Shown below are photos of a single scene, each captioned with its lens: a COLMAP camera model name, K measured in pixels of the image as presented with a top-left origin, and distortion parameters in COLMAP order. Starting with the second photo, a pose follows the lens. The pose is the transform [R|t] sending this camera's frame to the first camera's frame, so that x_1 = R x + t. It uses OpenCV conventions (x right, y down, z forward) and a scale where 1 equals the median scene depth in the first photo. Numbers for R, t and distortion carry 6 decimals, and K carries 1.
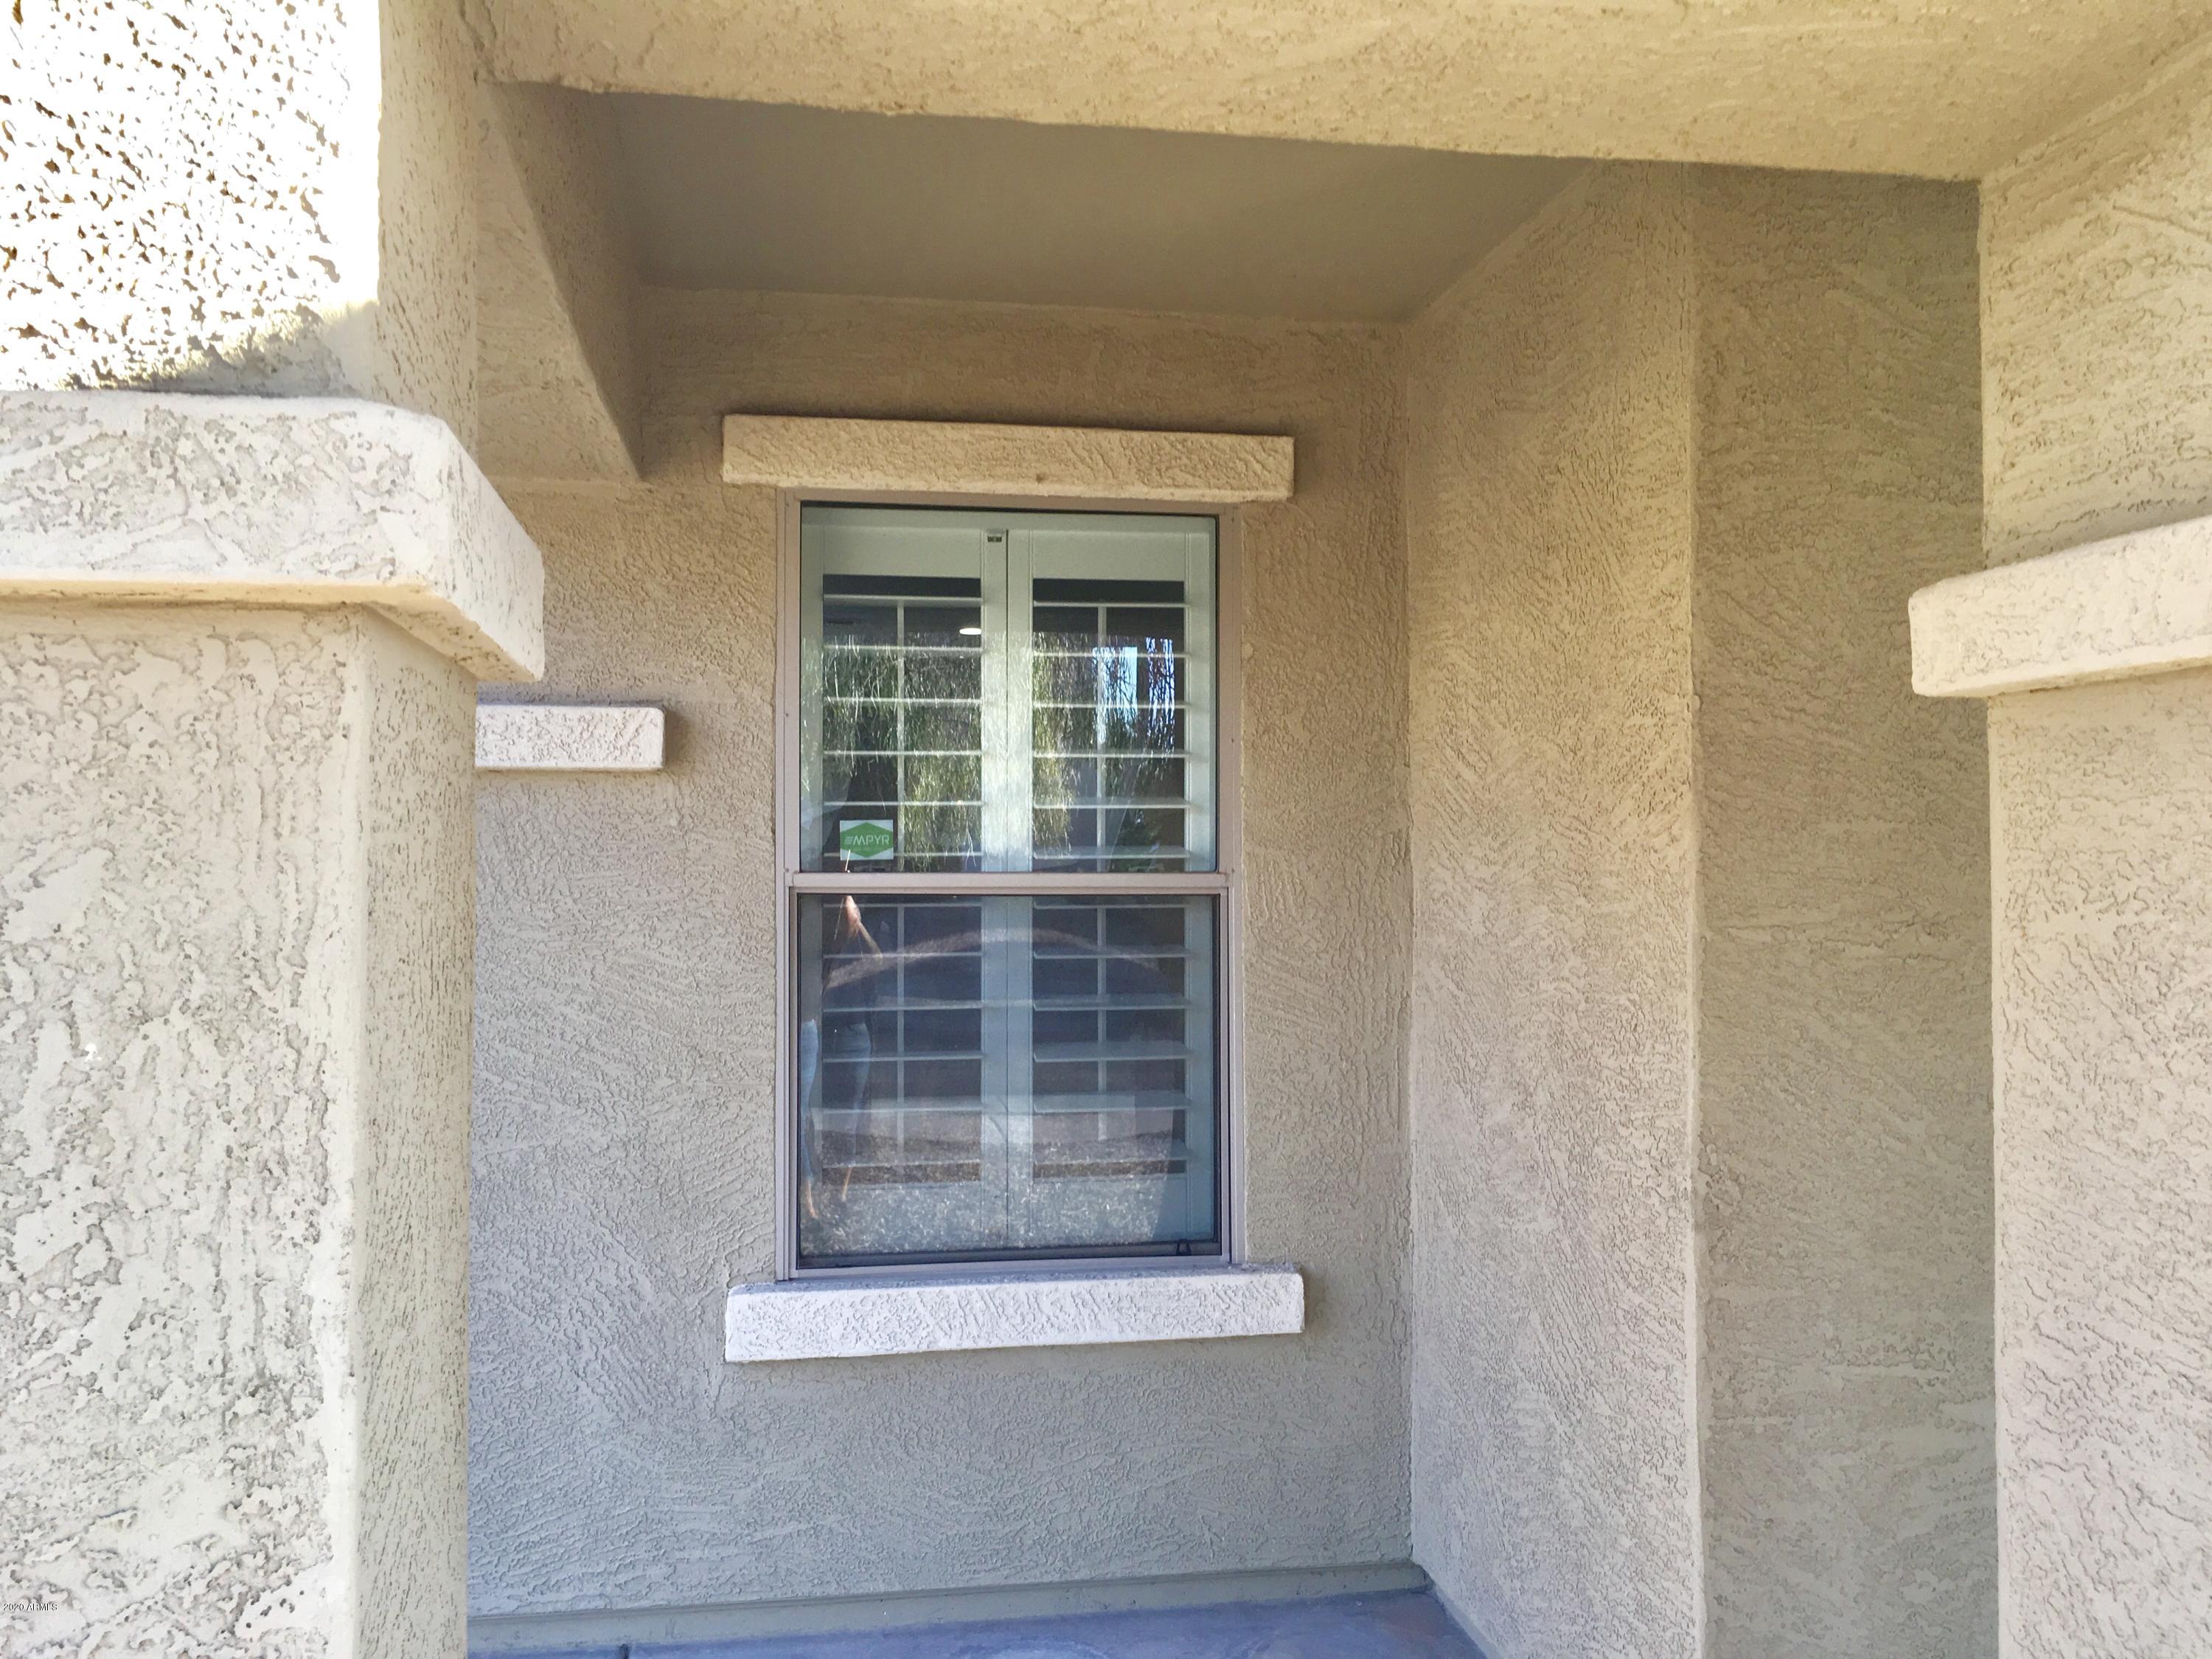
lens RADIAL K [[1871.1, 0, 1099.8], [0, 1871.1, 834.3], [0, 0, 1]] dist [0.074873, -0.098510]
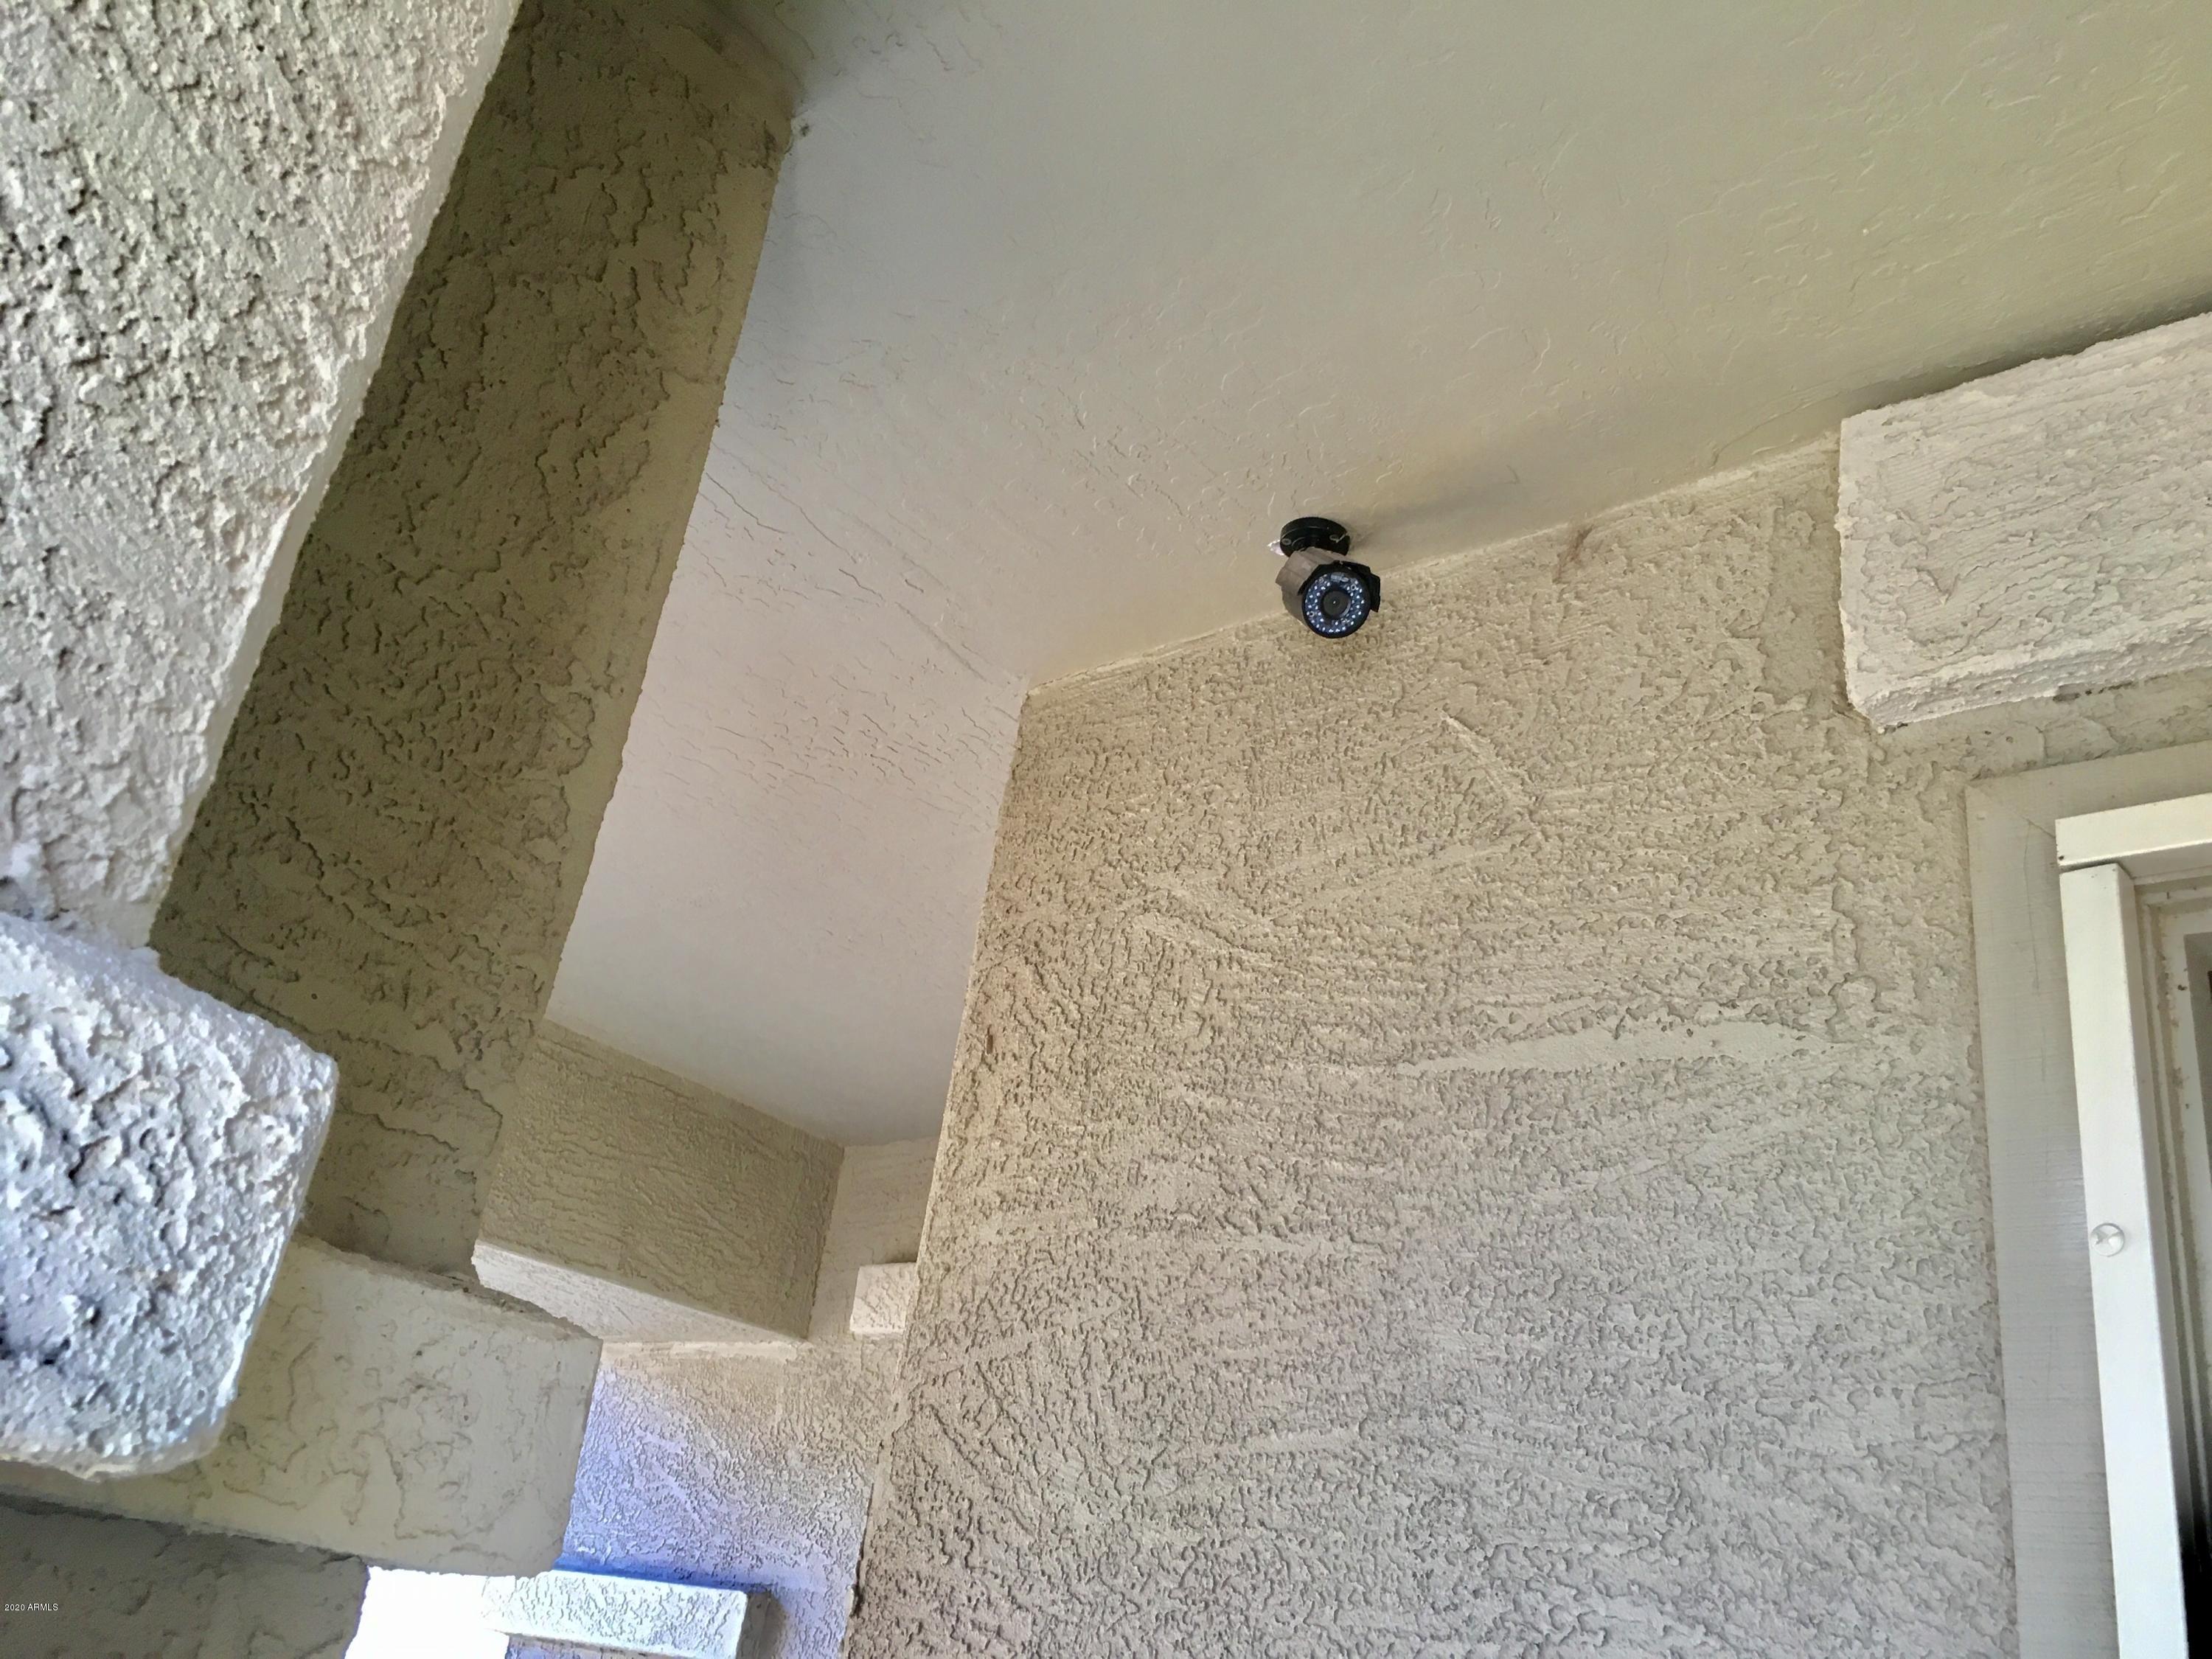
lens RADIAL K [[1871.1, 0, 1104.4], [0, 1871.1, 823.3], [0, 0, 1]] dist [0.074873, -0.098510]
pose [[0.659940, -0.238575, -0.712433, 0.830535], [-0.132447, 0.896451, -0.422886, -0.047643], [0.739552, 0.373439, 0.560006, 0.624795]]
